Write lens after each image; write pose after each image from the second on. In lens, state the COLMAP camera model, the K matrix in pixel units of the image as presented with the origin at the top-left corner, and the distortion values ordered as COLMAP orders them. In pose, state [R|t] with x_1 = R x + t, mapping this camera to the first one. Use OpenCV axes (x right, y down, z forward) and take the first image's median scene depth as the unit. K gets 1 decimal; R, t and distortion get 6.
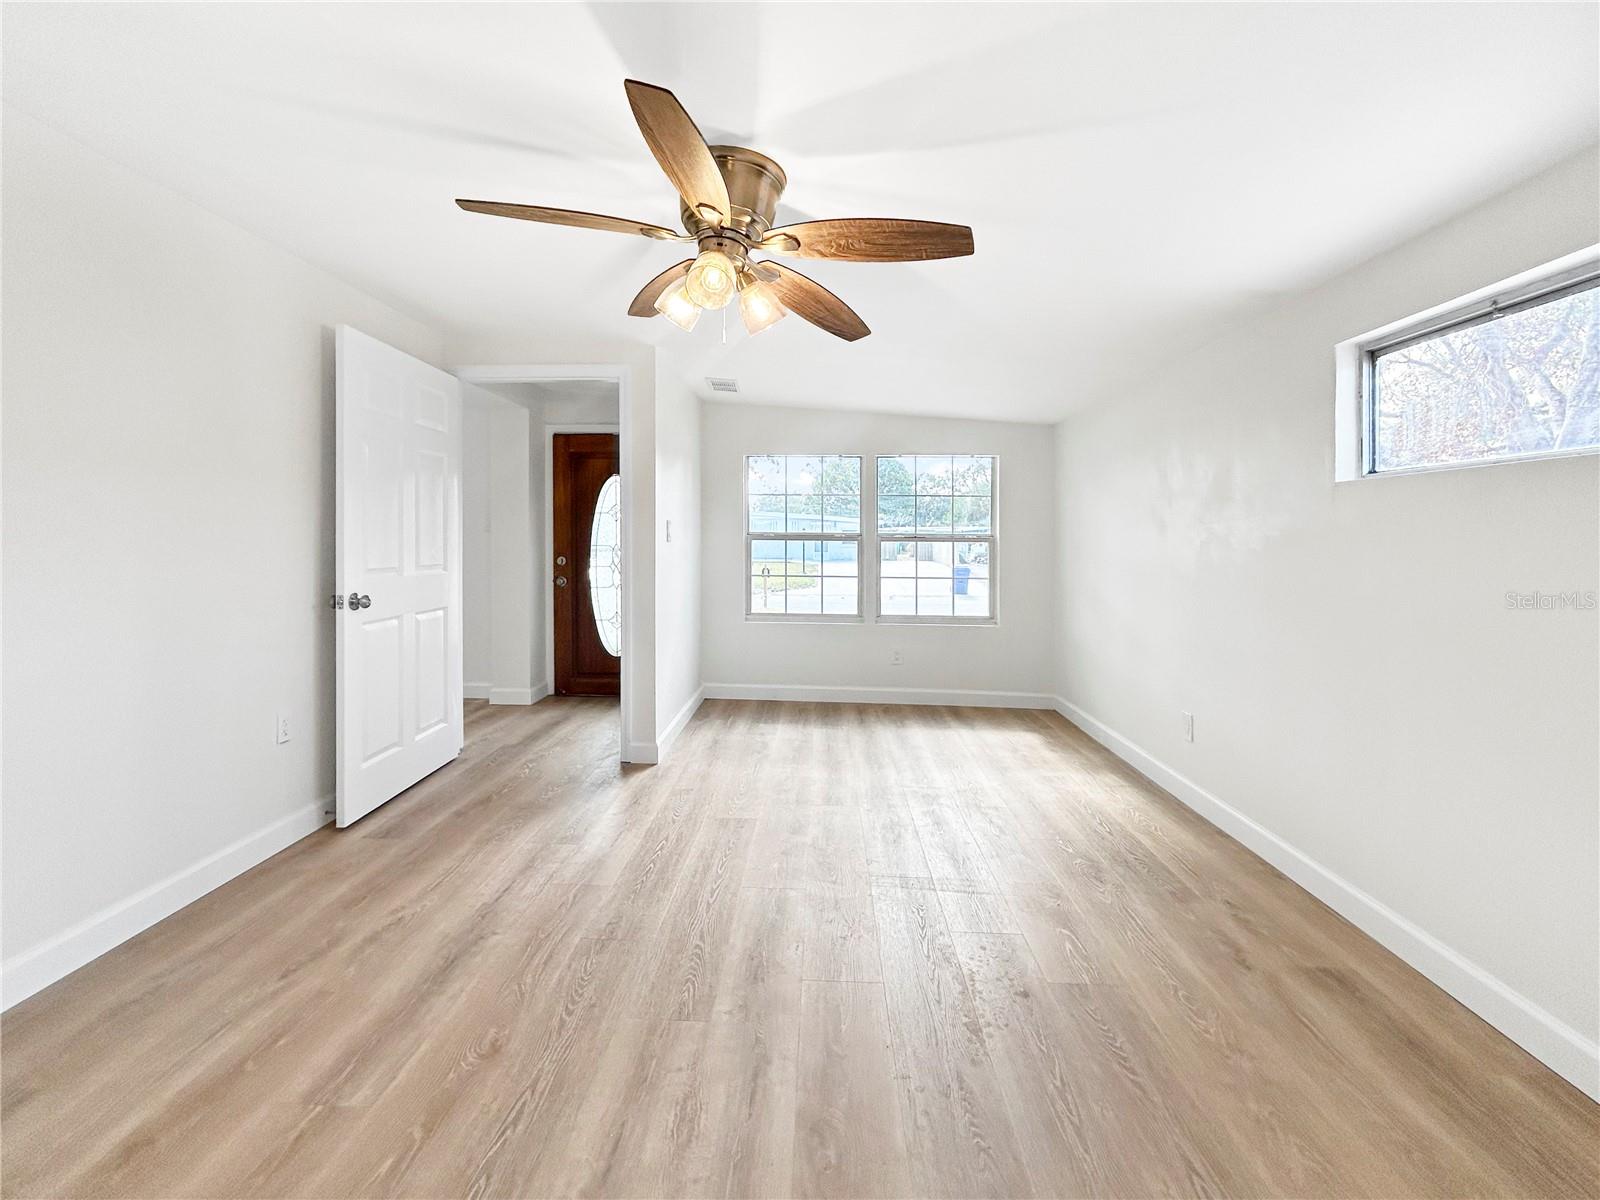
lens RADIAL K [[670.7, 0, 804.8], [0, 670.7, 524.5], [0, 0, 1]] dist [0.003151, 0.001088]
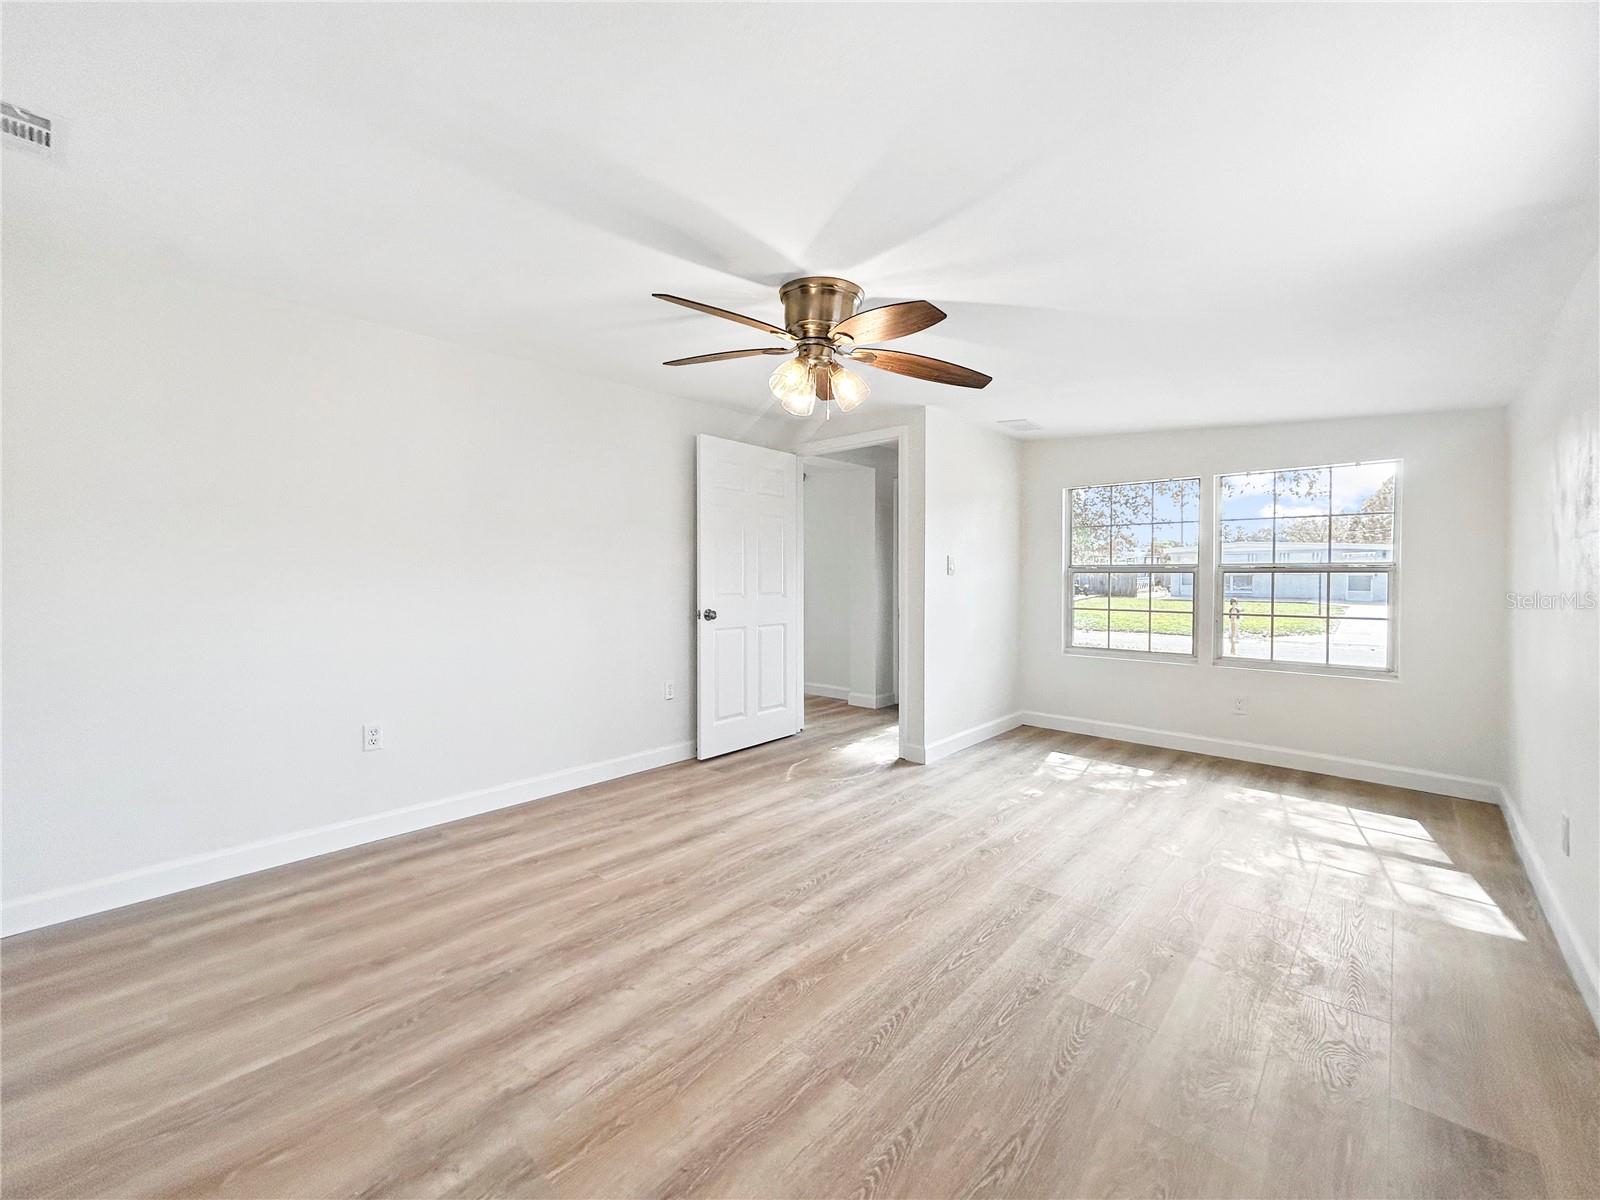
lens RADIAL K [[670.7, 0, 818.8], [0, 670.7, 572.5], [0, 0, 1]] dist [0.003151, 0.001088]
pose [[0.779316, -0.008963, -0.626567, 0.526921], [0.020671, 0.999721, 0.011409, 0.007382], [0.626290, -0.021843, 0.779284, -0.026435]]
